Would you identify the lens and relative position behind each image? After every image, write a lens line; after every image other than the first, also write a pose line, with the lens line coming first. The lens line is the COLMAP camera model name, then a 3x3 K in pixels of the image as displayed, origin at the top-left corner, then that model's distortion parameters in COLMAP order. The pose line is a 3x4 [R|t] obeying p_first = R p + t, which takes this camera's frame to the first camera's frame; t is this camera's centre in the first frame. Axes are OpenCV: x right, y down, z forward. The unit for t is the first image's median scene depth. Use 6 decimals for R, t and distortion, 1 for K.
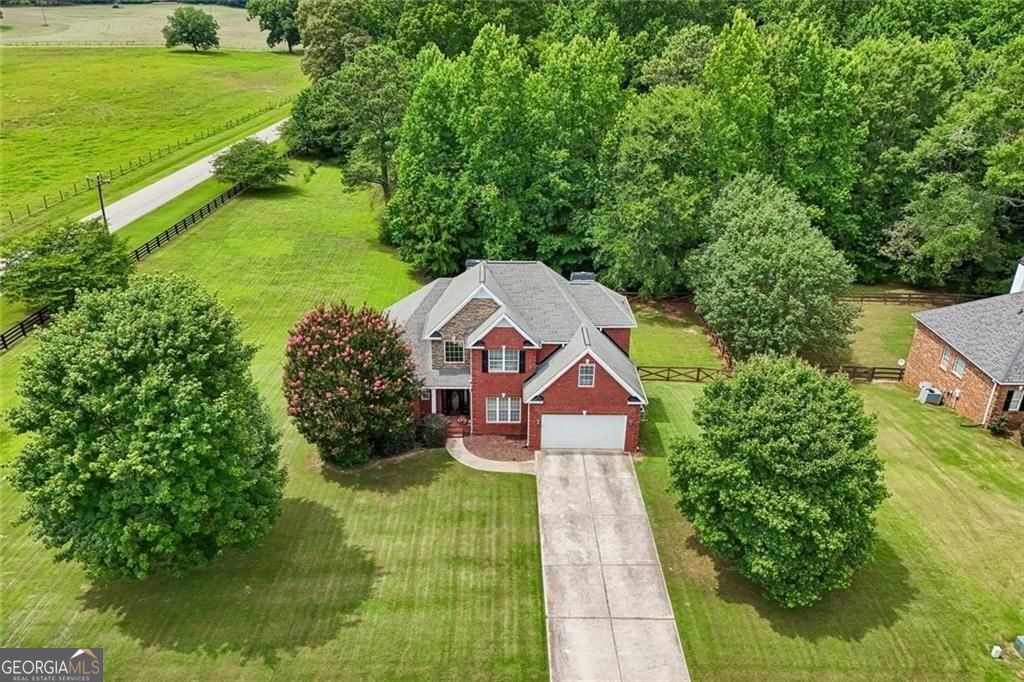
lens RADIAL K [[751.4, 0, 511.6], [0, 751.4, 343.7], [0, 0, 1]] dist [0.065975, -0.052032]
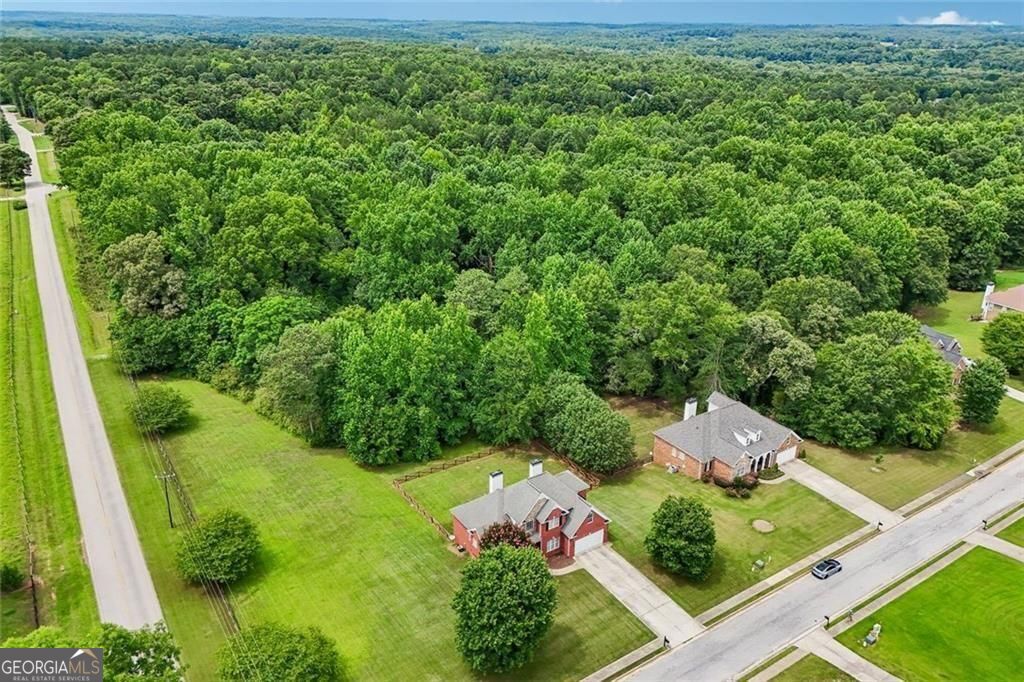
lens RADIAL K [[751.4, 0, 513.1], [0, 751.4, 338.0], [0, 0, 1]] dist [0.065975, -0.052032]
pose [[0.834742, -0.209981, 0.509032, -0.919822], [0.229411, 0.973004, 0.025171, -0.482352], [-0.500576, 0.095766, 0.860379, -0.743836]]
